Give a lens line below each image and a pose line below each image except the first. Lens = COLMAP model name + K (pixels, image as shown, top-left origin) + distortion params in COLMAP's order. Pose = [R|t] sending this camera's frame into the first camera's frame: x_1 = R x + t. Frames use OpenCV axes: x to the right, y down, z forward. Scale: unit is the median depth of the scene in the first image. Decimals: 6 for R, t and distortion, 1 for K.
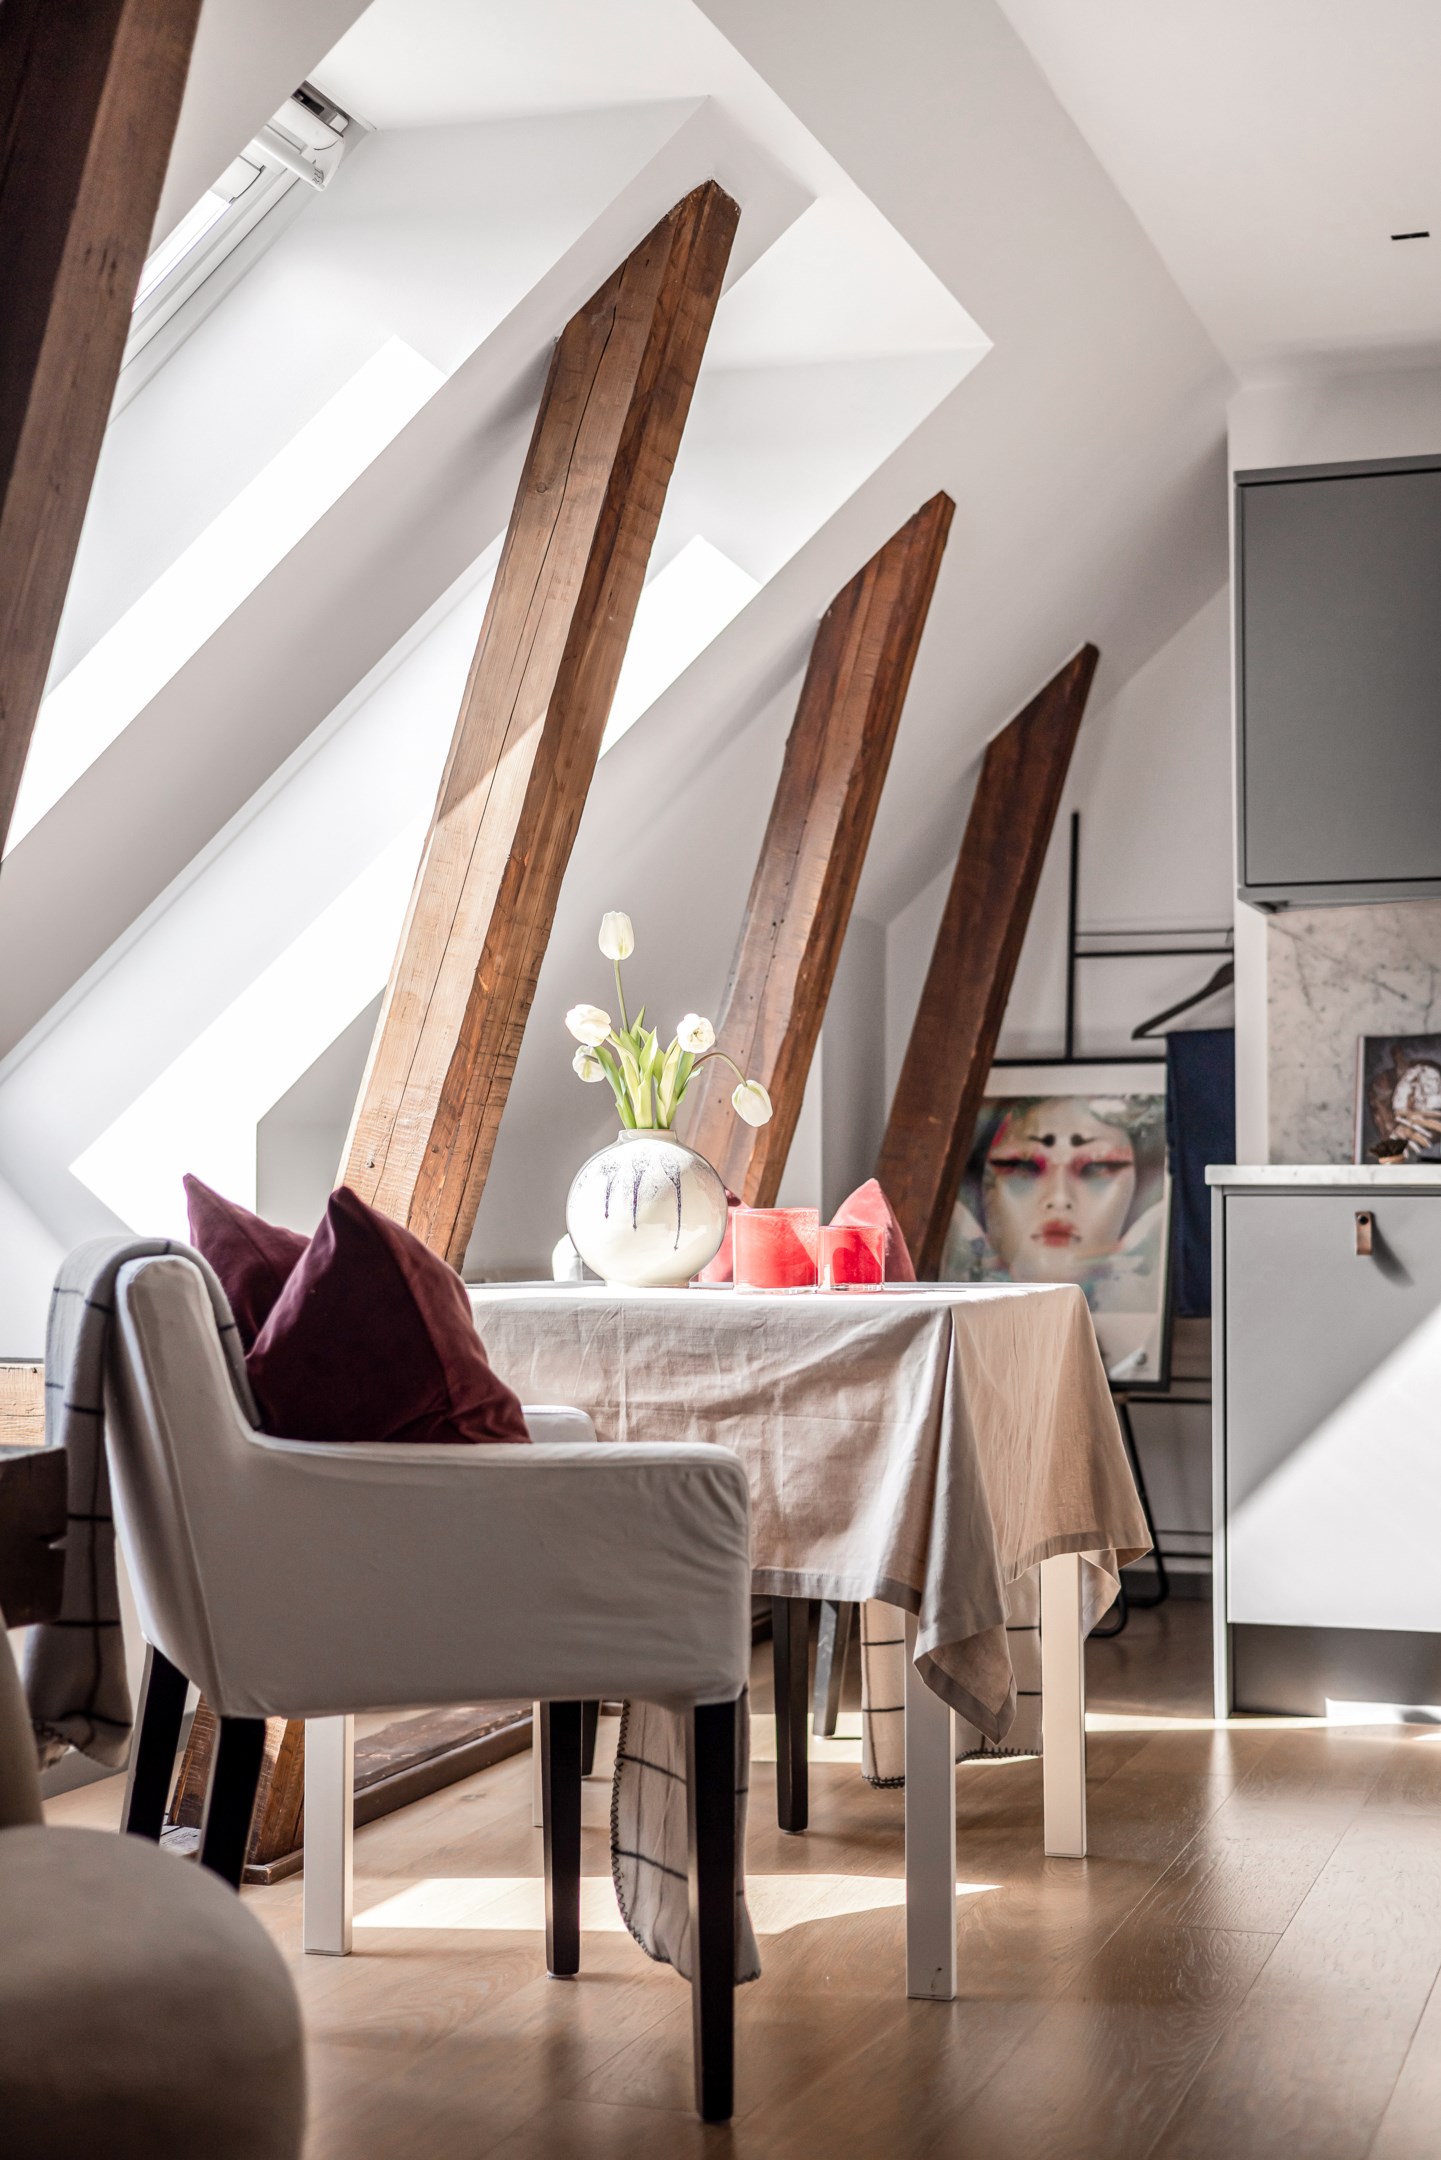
lens RADIAL K [[3018.9, 0, 751.6], [0, 3018.9, 1056.3], [0, 0, 1]] dist [-0.002451, 0.030327]
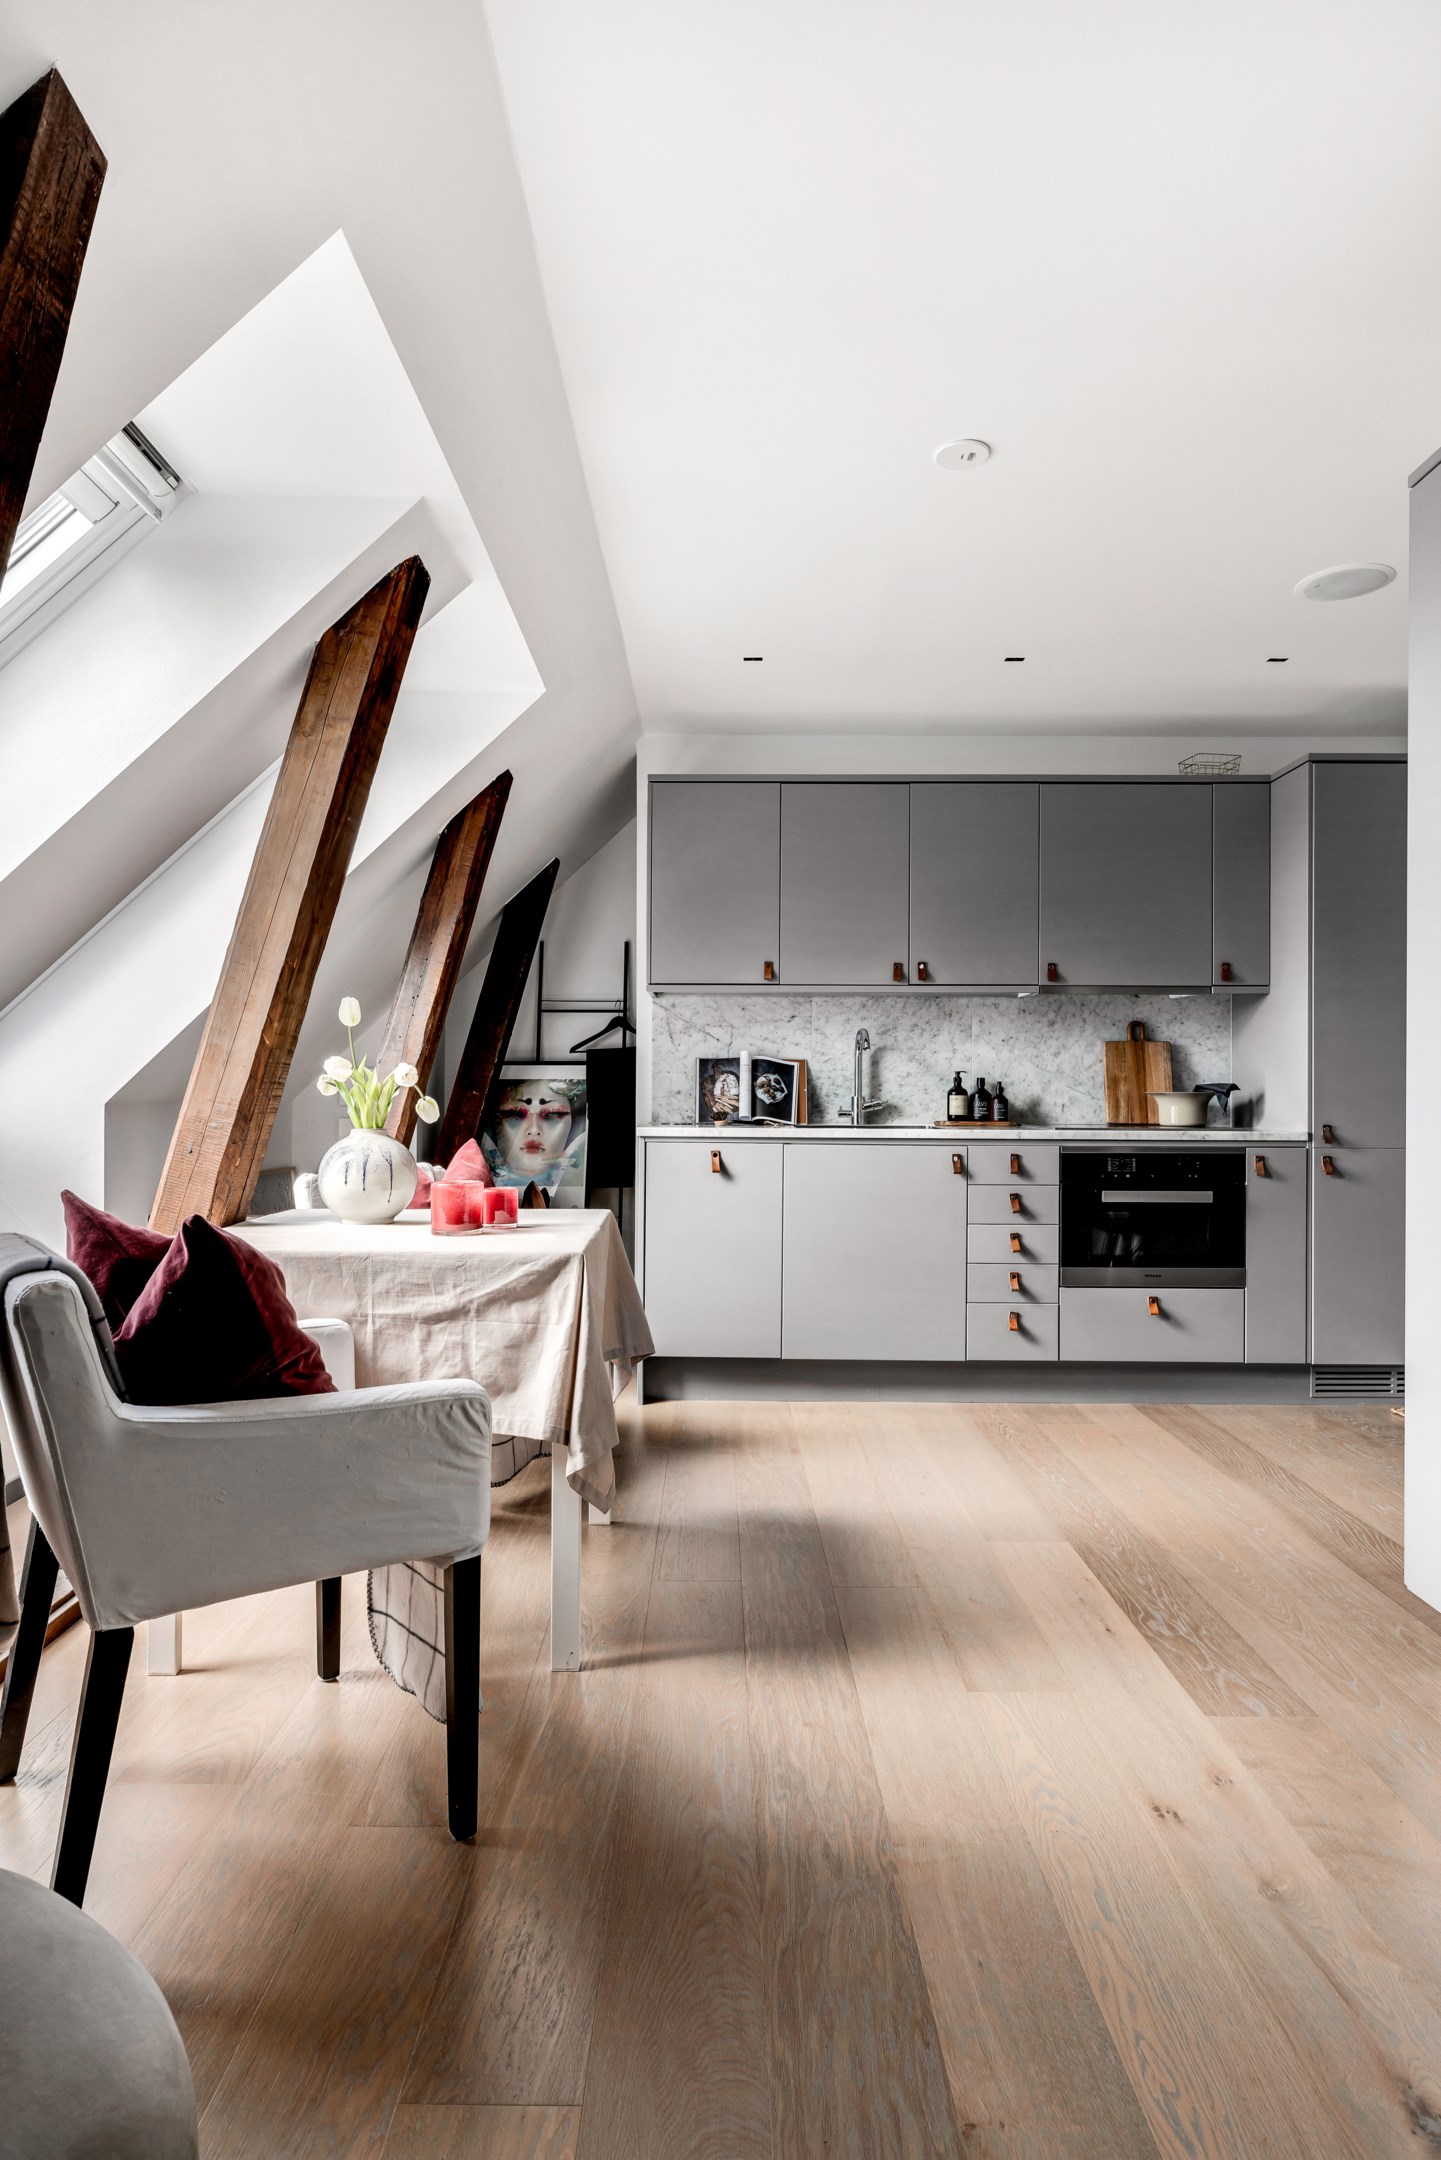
lens RADIAL K [[1214.7, 0, 711.8], [0, 1214.7, 1086.0], [0, 0, 1]] dist [-0.000190, 0.000780]
pose [[0.952107, 0.008403, 0.305650, -0.053142], [-0.021388, 0.999004, 0.039159, -0.026431], [-0.305017, -0.043821, 0.951338, 0.270210]]
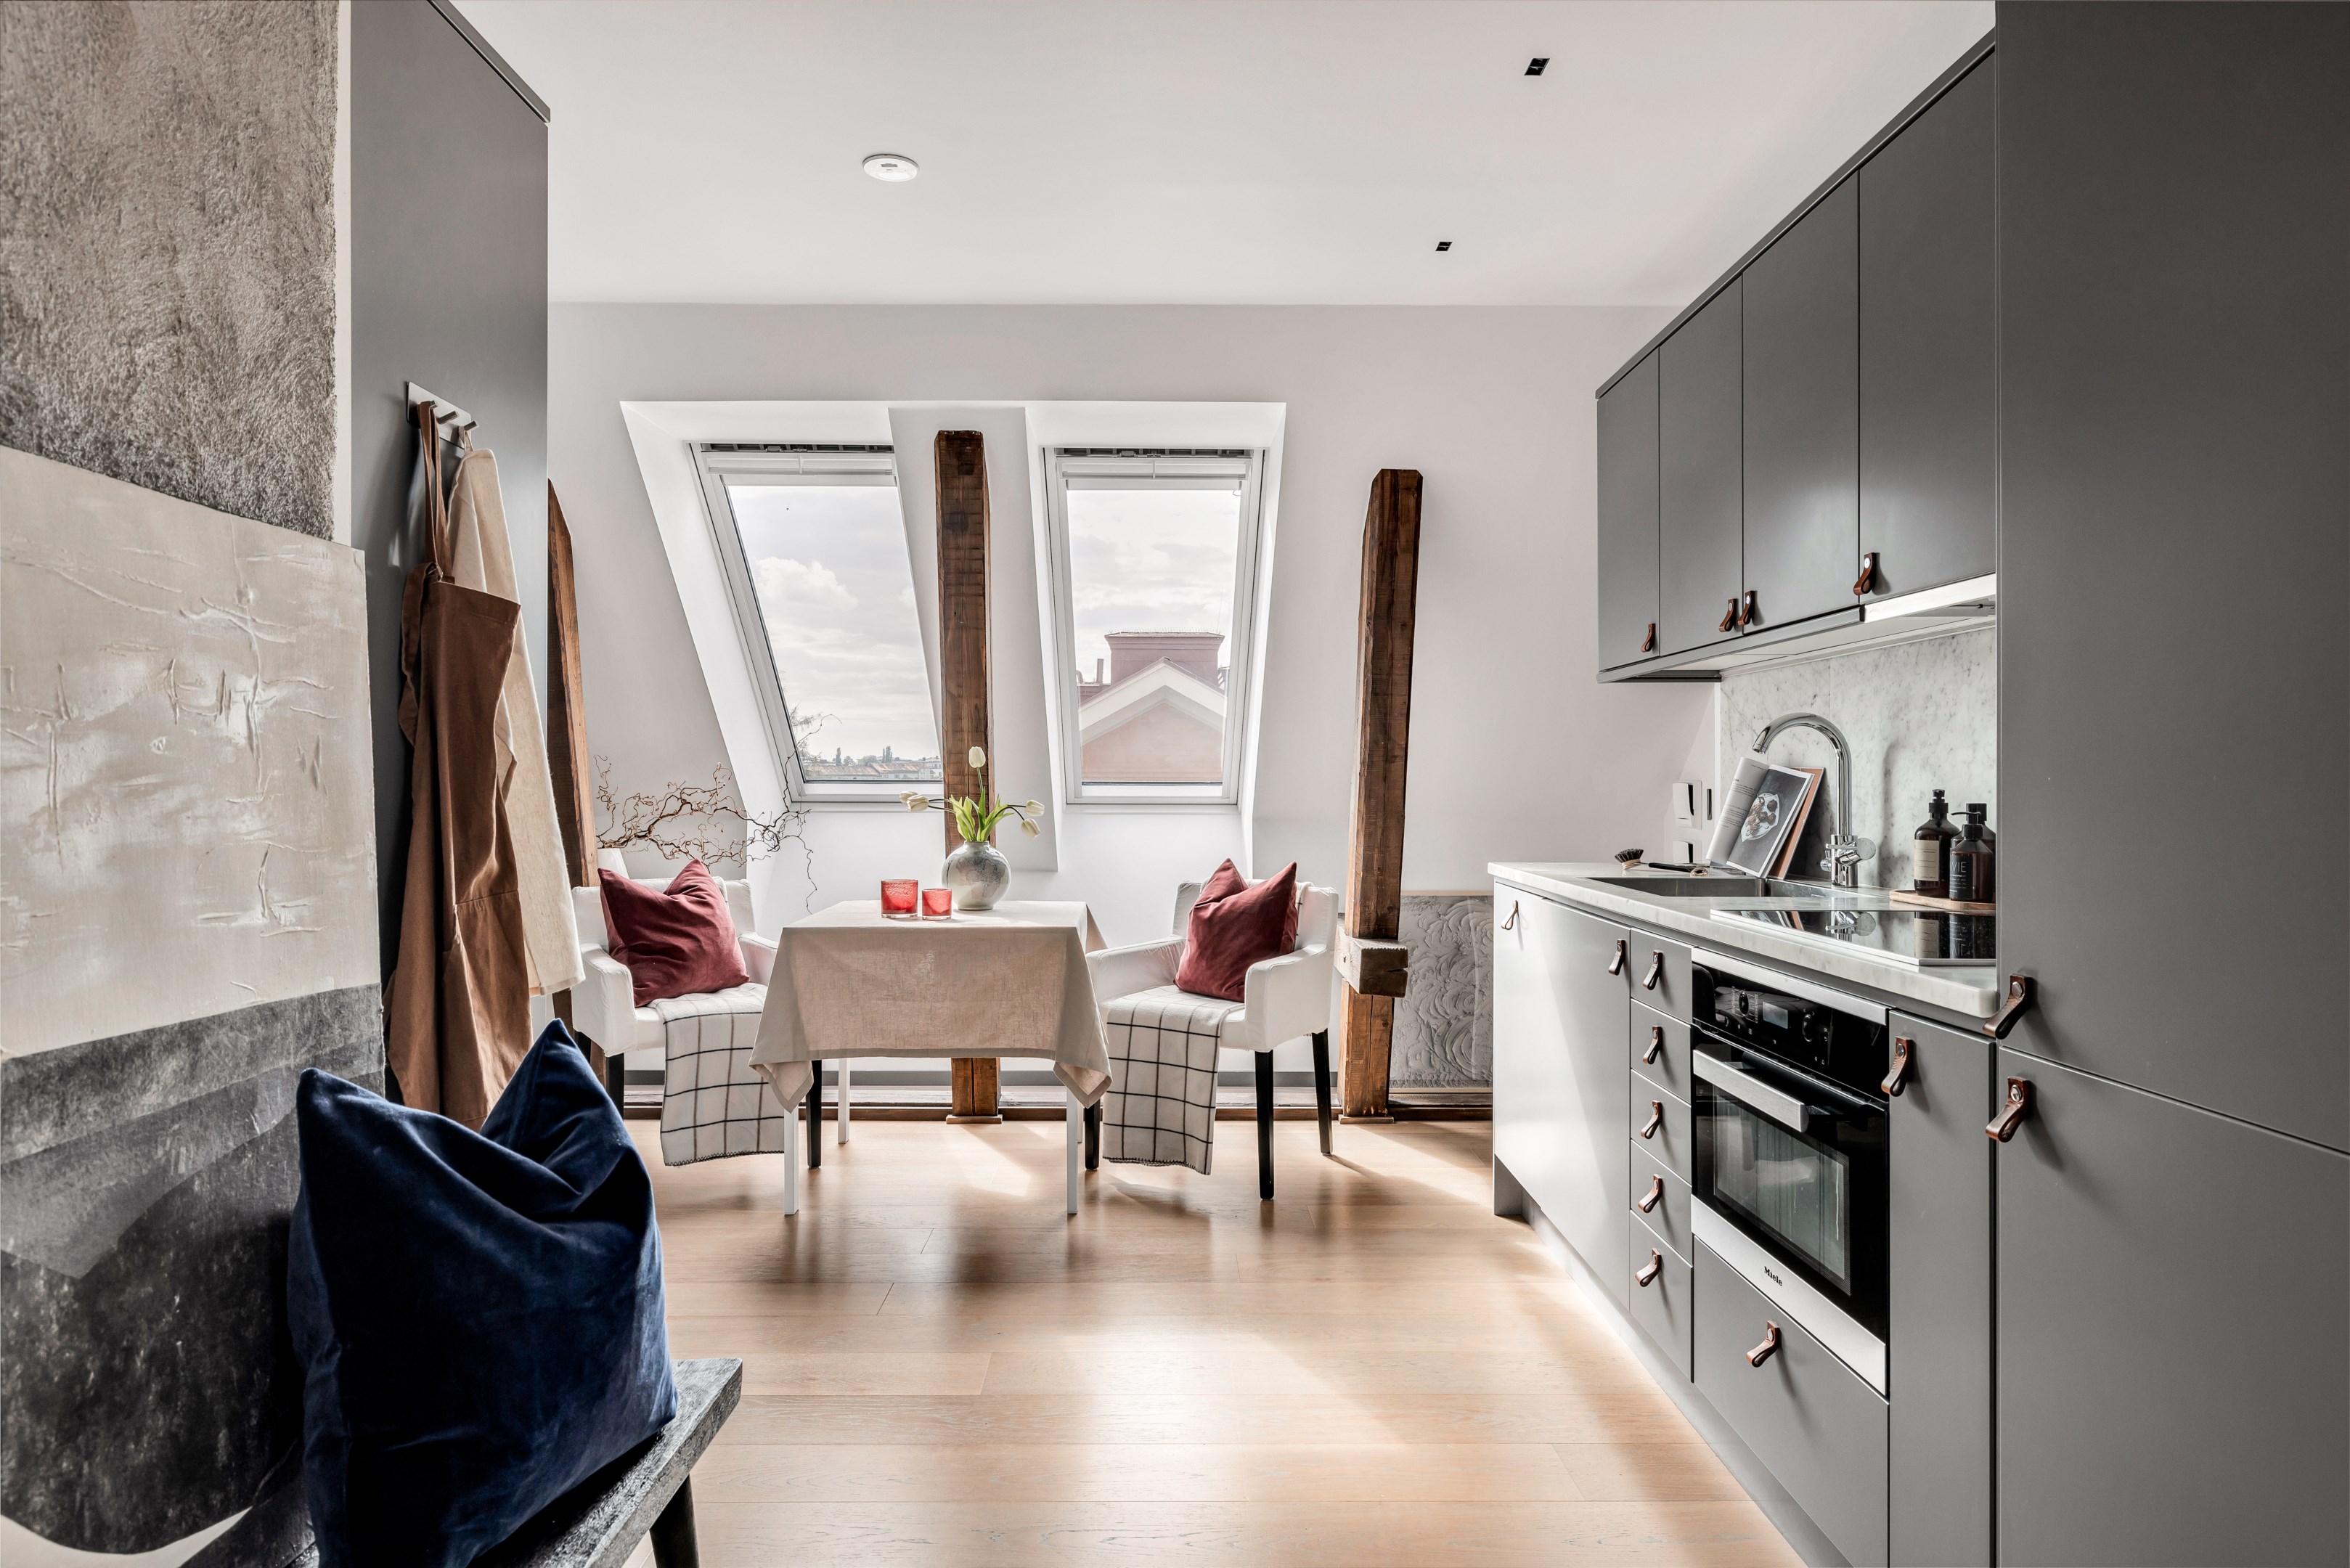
lens RADIAL K [[1376.2, 0, 1175.0], [0, 1376.2, 784.0], [0, 0, 1]] dist [0.001453, 0.000006]
pose [[0.320013, 0.003422, -0.947407, 0.909612], [0.043169, 0.998902, 0.018190, -0.028829], [0.946429, -0.046720, 0.319514, 0.721511]]
